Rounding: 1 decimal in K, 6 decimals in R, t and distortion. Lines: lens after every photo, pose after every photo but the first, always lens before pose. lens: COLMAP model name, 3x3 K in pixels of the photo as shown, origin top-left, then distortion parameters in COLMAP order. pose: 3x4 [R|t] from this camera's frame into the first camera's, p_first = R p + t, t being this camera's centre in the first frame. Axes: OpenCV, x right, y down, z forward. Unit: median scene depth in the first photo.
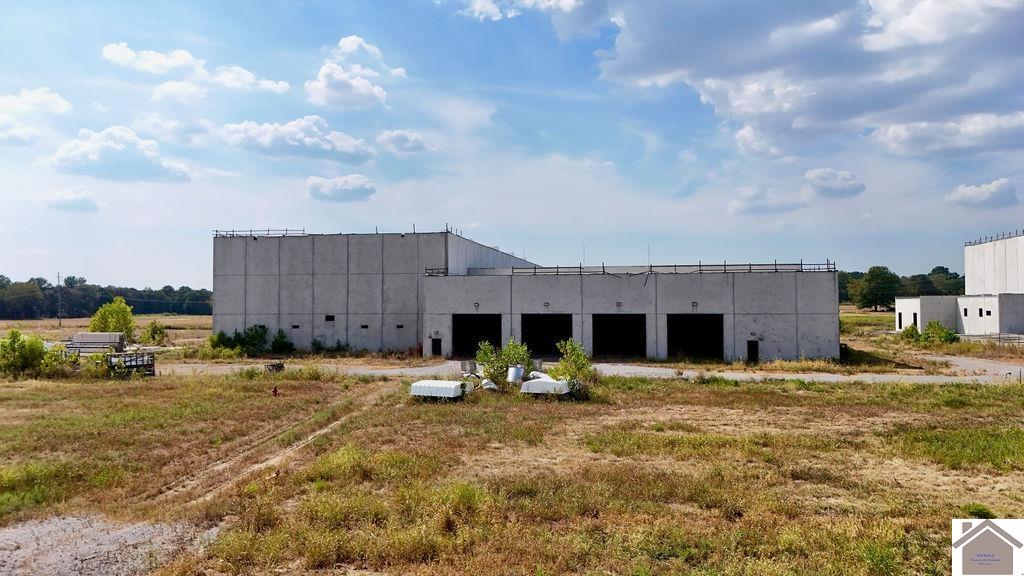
lens RADIAL K [[730.9, 0, 512.9], [0, 730.9, 290.4], [0, 0, 1]] dist [-0.004125, -0.008015]
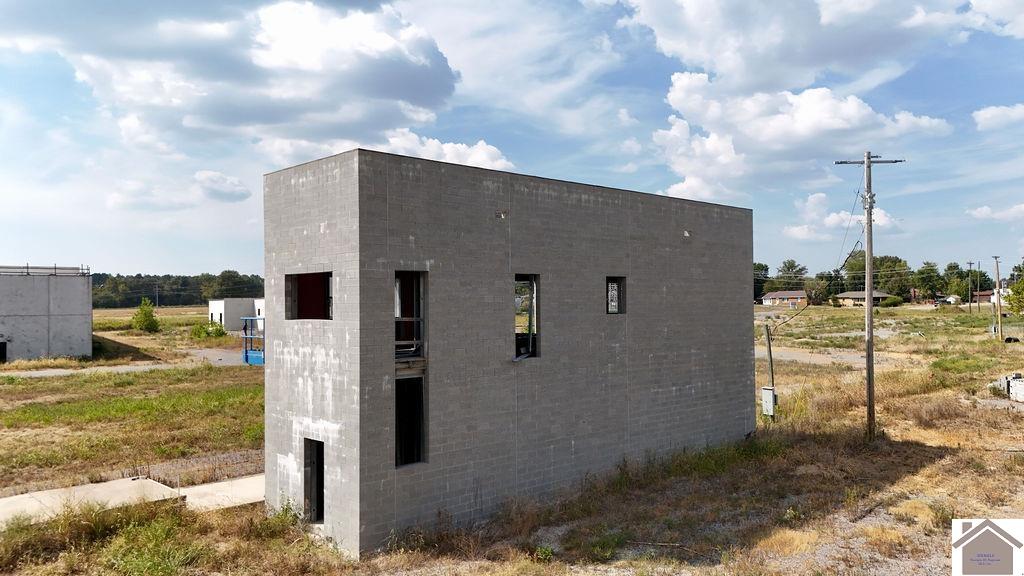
lens RADIAL K [[730.9, 0, 515.3], [0, 730.9, 289.1], [0, 0, 1]] dist [-0.004125, -0.008015]
pose [[0.699123, 0.012050, 0.714900, 0.105872], [-0.008933, 0.999927, -0.008118, -0.003104], [-0.714945, -0.000710, 0.699180, -0.215093]]
